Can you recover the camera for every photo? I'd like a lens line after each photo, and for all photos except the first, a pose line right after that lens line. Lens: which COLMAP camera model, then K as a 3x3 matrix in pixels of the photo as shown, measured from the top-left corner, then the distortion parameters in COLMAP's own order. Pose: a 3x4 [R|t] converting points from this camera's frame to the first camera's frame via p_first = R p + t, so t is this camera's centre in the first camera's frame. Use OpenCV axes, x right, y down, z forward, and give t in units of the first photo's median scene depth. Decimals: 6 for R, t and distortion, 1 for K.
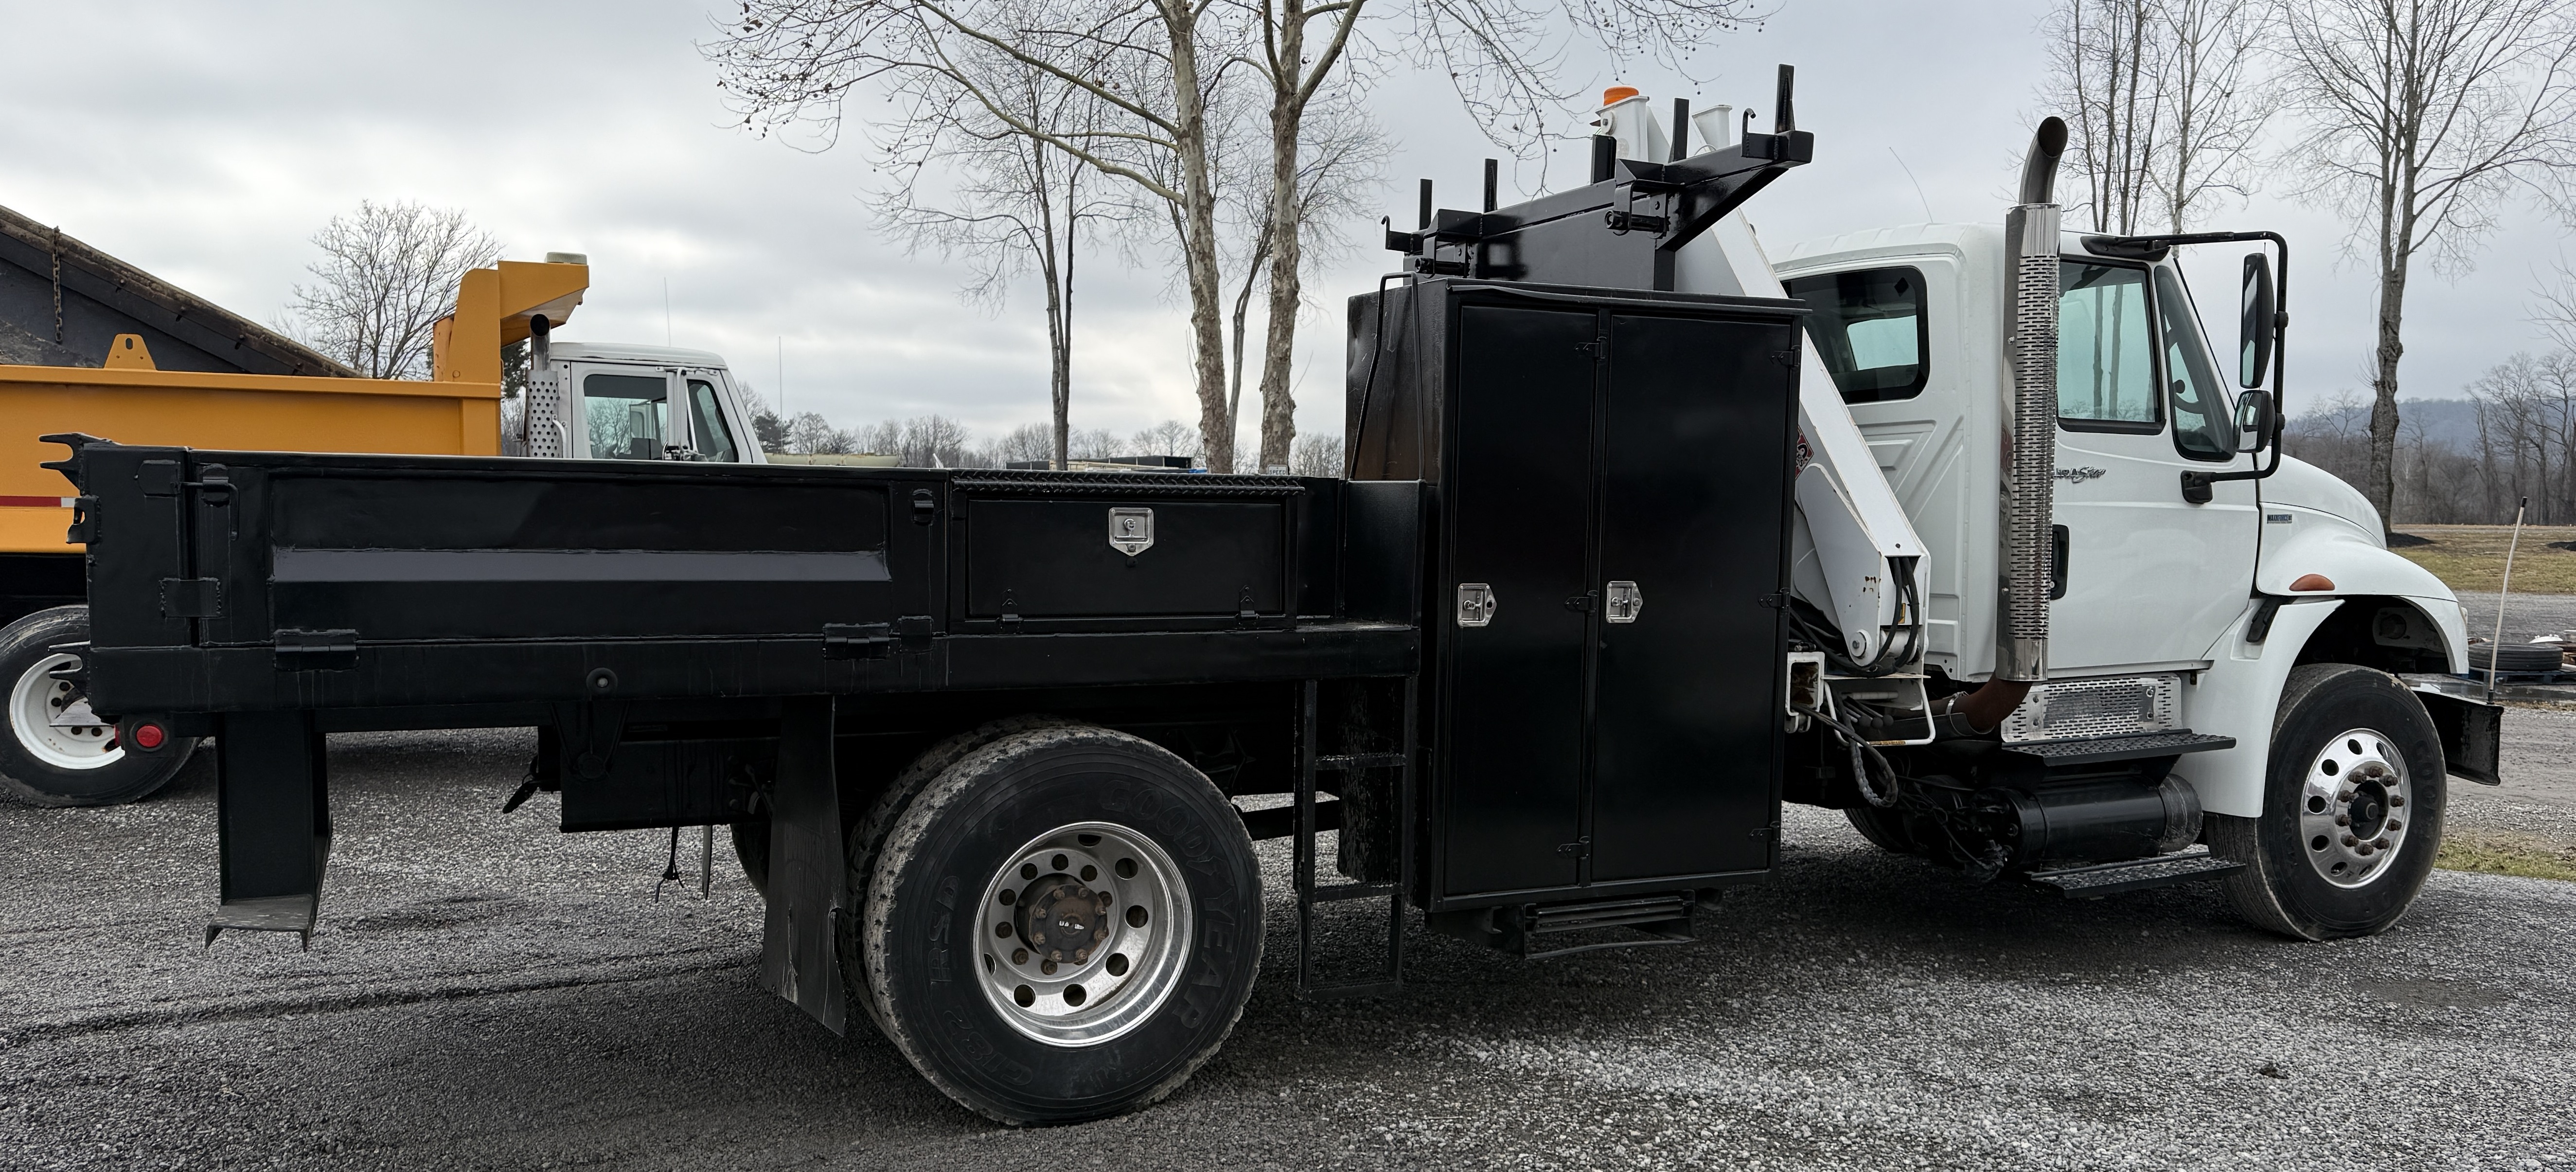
lens RADIAL K [[1915.6, 0, 1322.8], [0, 1915.6, 675.0], [0, 0, 1]] dist [0.187947, -0.372583]
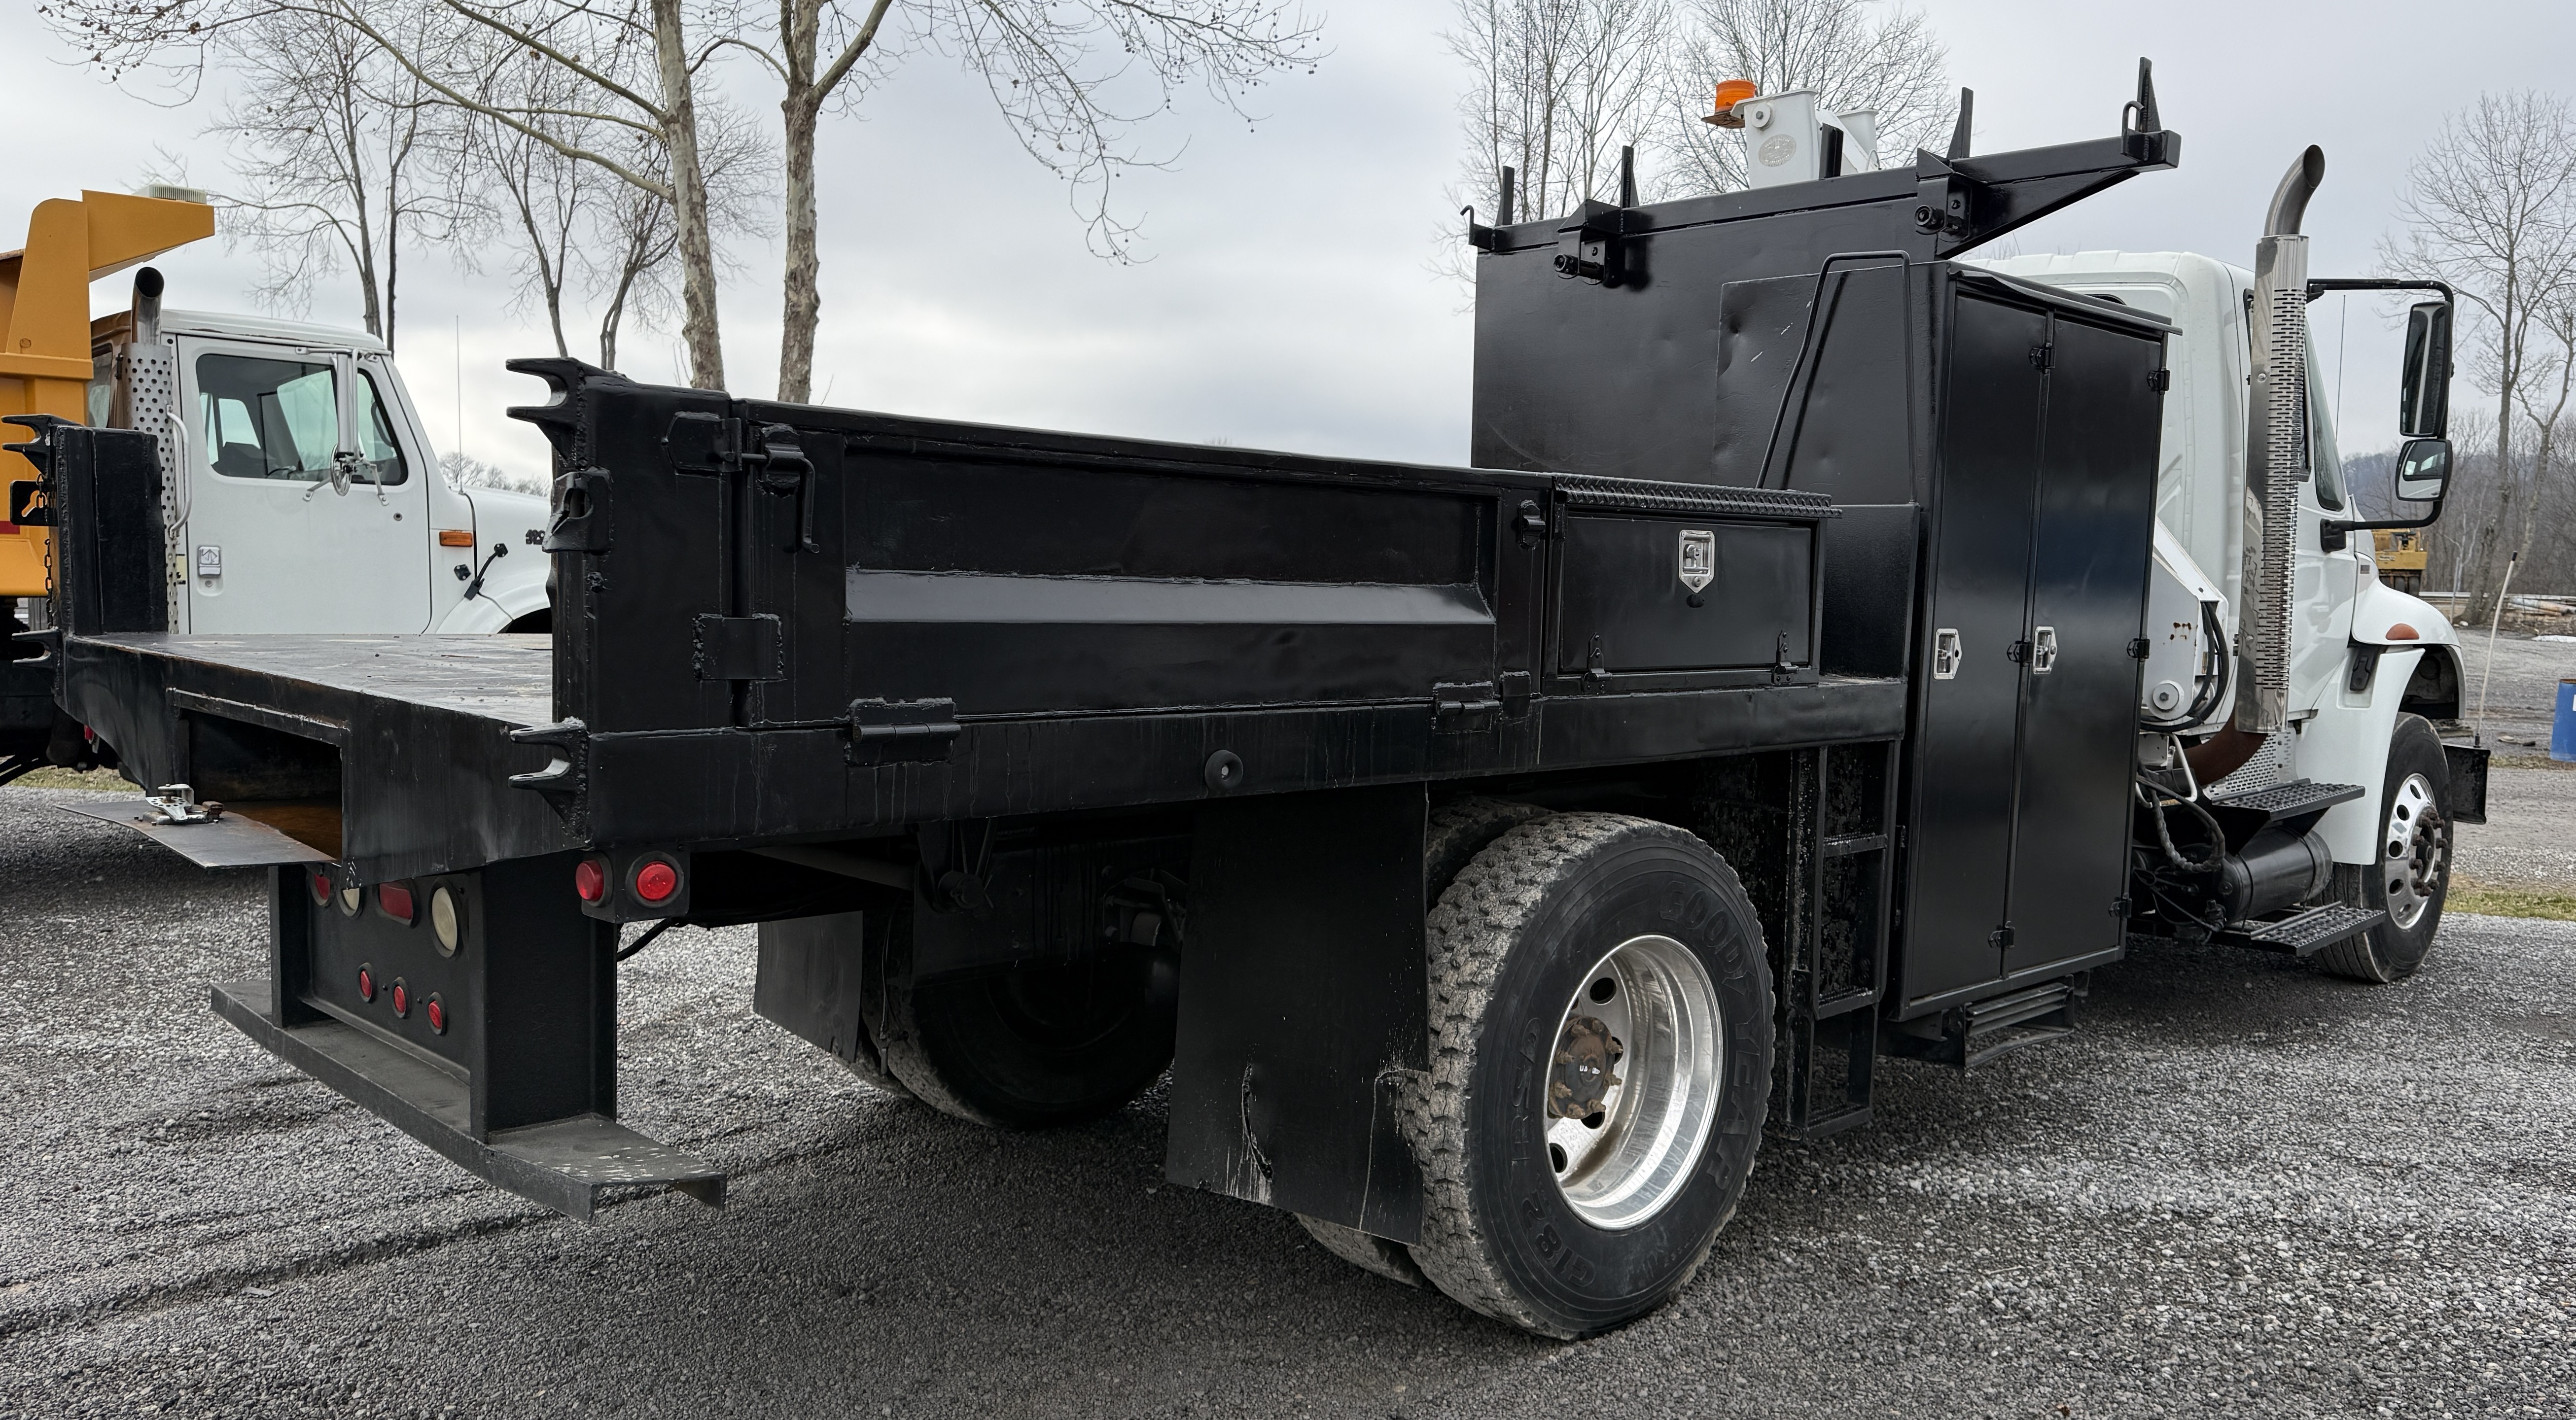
lens RADIAL K [[1964.7, 0, 1371.7], [0, 1964.7, 739.2], [0, 0, 1]] dist [0.119958, -0.199284]
pose [[0.937395, -0.018340, 0.347784, -0.402454], [0.017387, 0.999832, 0.005861, -0.007535], [-0.347833, 0.000553, 0.937556, 0.239611]]
